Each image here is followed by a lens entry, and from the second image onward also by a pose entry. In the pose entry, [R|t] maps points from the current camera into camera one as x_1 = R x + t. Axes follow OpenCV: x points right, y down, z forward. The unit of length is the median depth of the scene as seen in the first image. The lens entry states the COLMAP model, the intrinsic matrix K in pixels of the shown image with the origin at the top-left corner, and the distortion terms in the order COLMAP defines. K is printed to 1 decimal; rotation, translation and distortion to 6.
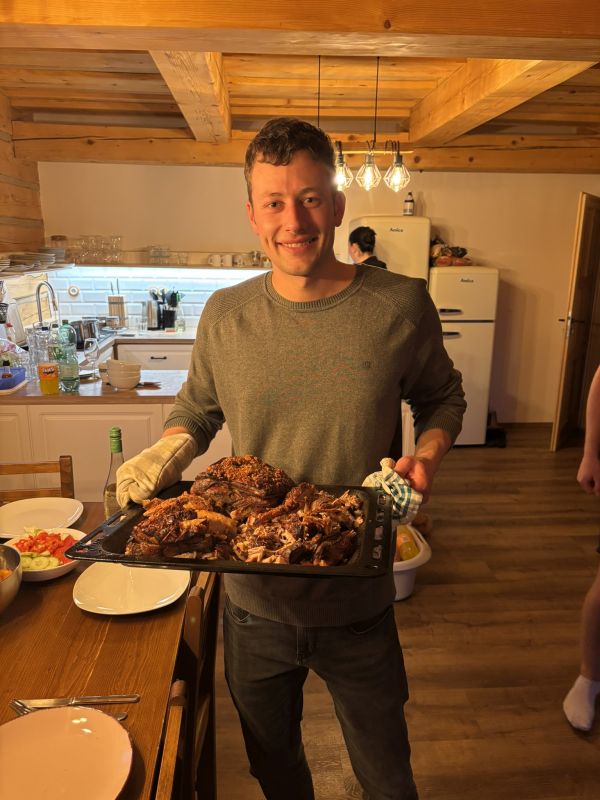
lens RADIAL K [[600.9, 0, 297.4], [0, 600.9, 397.1], [0, 0, 1]] dist [0.007202, -0.019054]
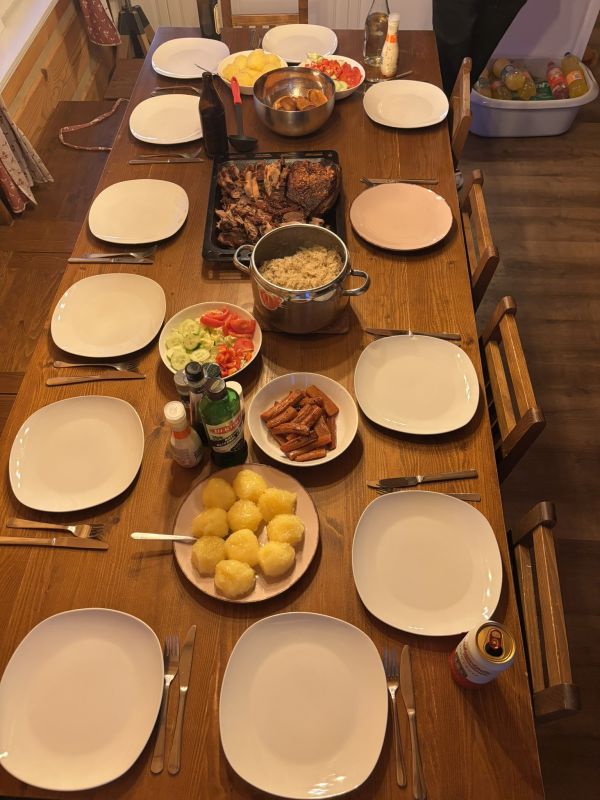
lens RADIAL K [[600.9, 0, 299.6], [0, 600.9, 401.5], [0, 0, 1]] dist [0.007202, -0.019054]
pose [[0.992388, 0.087573, -0.086586, -0.193918], [-0.006364, 0.738618, 0.674094, -0.058508], [0.122986, -0.668411, 0.733553, -0.256875]]
